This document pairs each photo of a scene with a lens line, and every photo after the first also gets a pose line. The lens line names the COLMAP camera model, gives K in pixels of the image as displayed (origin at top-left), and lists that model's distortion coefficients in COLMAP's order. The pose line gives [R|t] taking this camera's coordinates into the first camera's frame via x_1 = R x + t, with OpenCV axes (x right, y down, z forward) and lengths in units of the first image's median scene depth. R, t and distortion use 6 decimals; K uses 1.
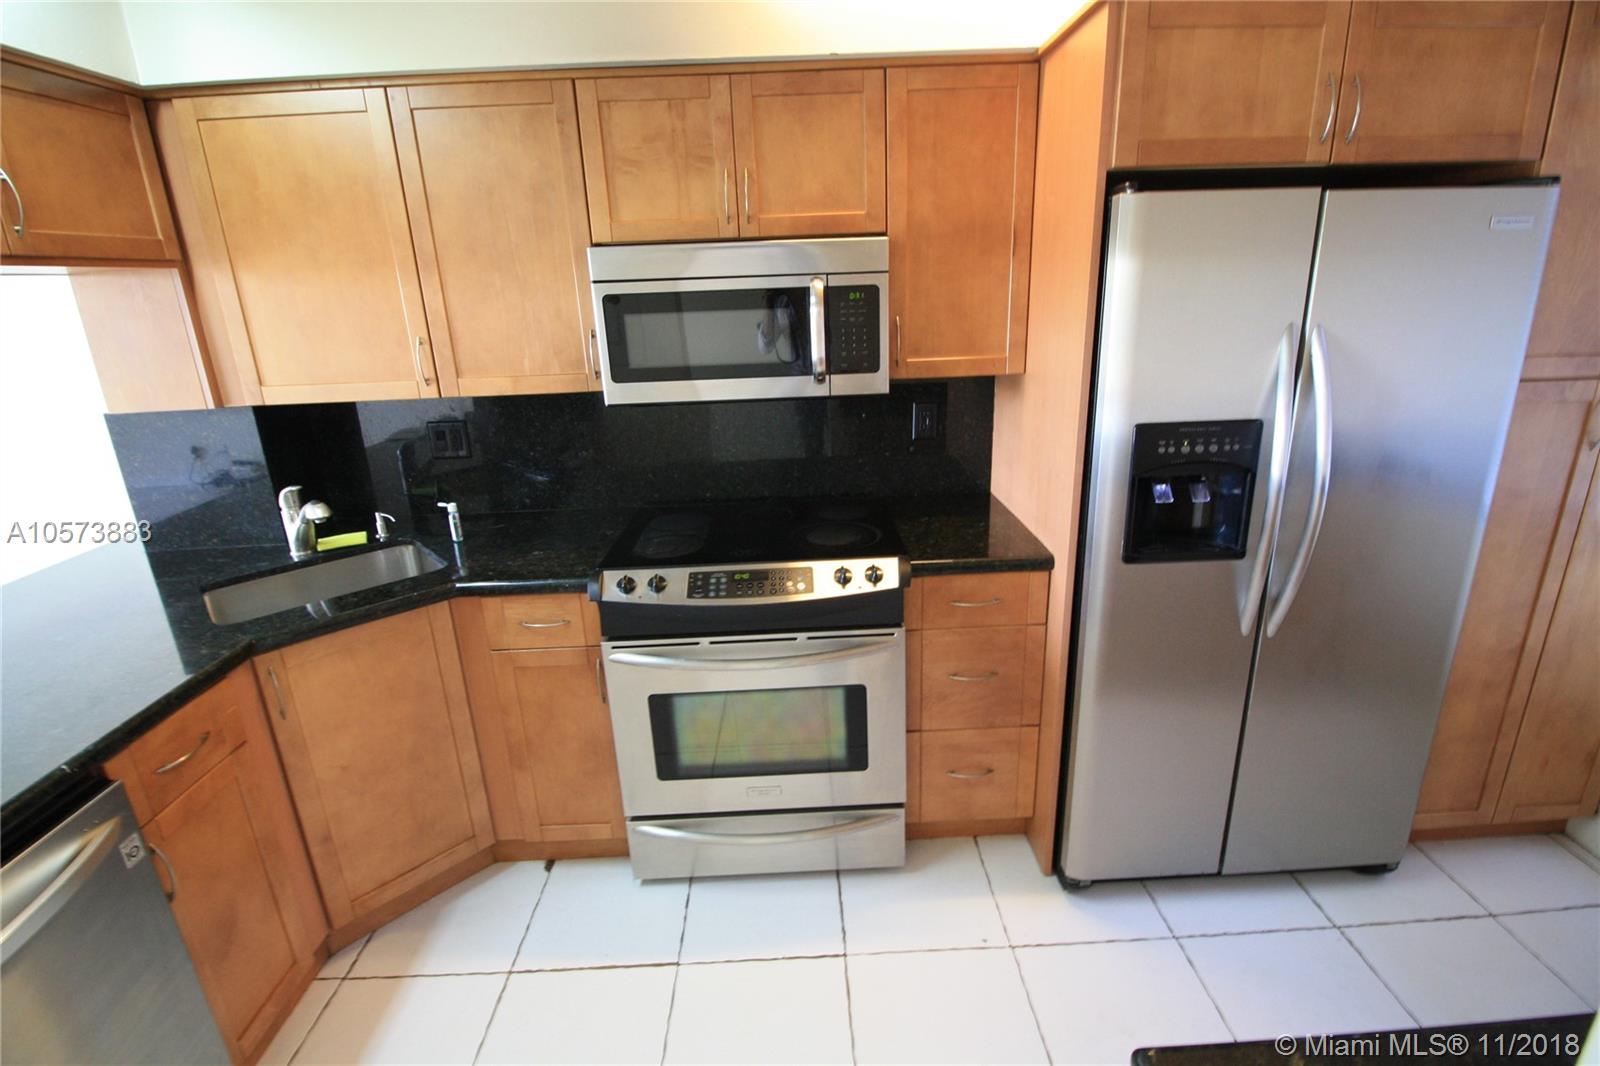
lens RADIAL K [[745.9, 0, 807.9], [0, 745.9, 523.1], [0, 0, 1]] dist [-0.001404, -0.011088]
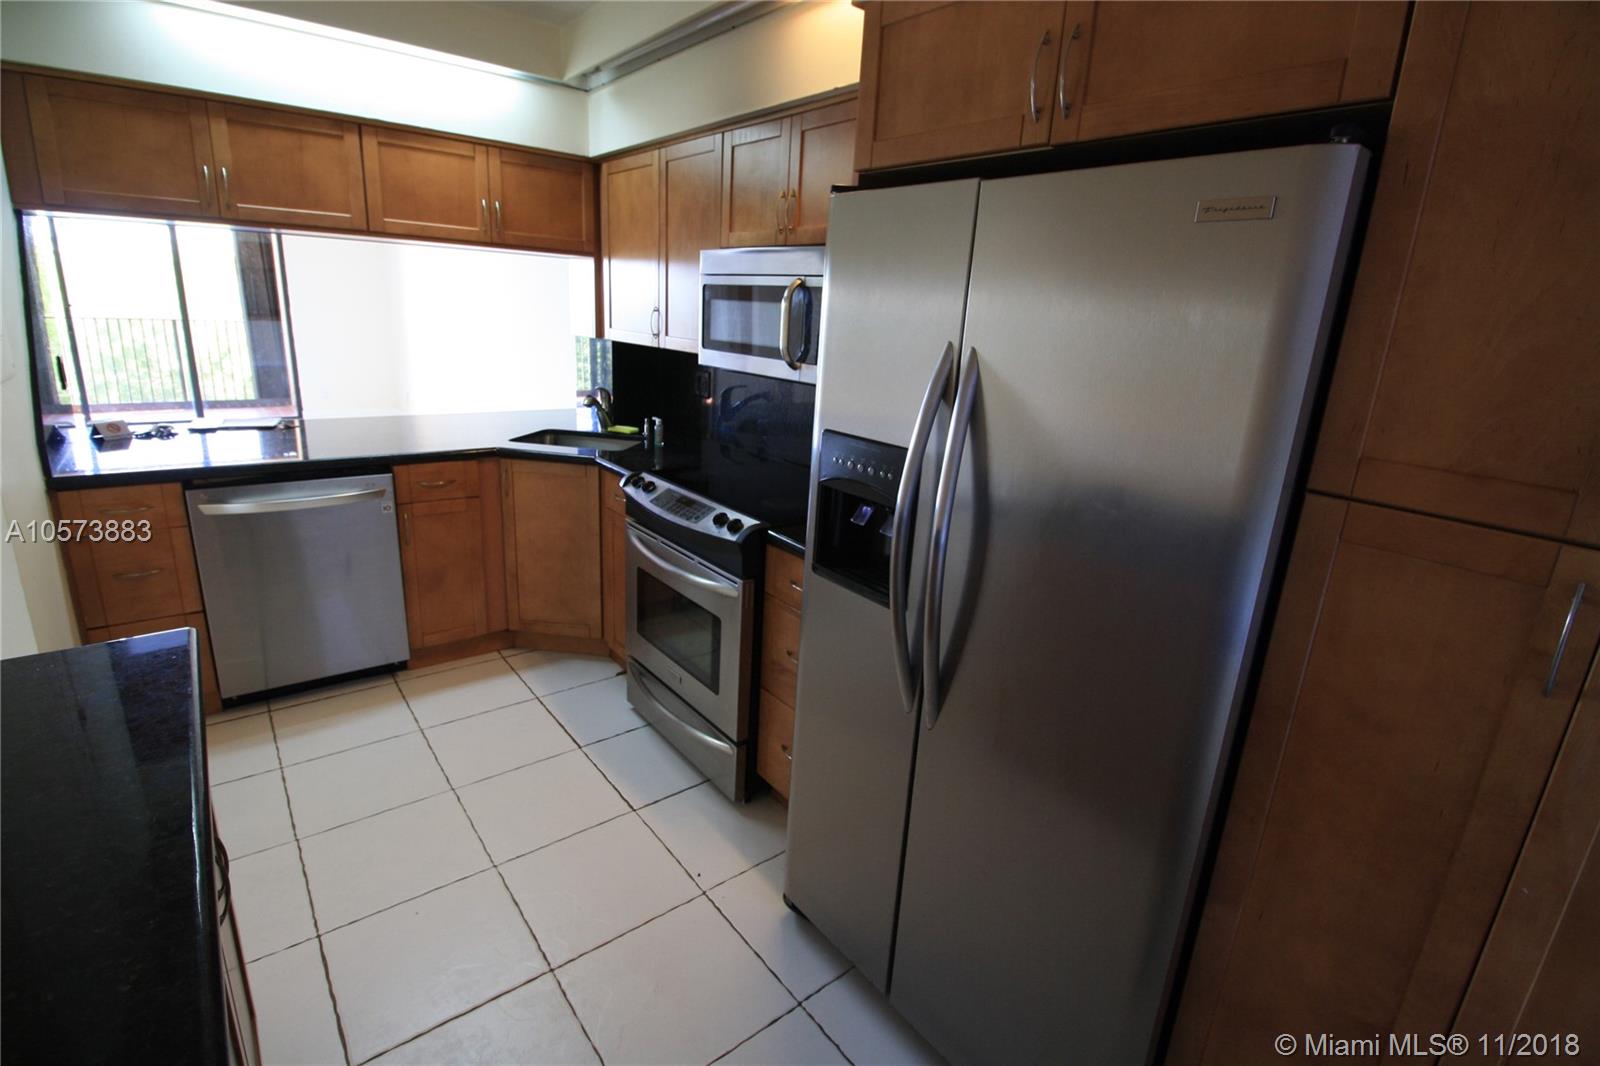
lens RADIAL K [[745.9, 0, 807.9], [0, 745.9, 523.1], [0, 0, 1]] dist [-0.001404, -0.011088]
pose [[0.606211, 0.286587, -0.741873, 1.004752], [-0.317660, 0.942430, 0.104491, -0.094159], [0.729109, 0.172320, 0.662349, 0.299695]]
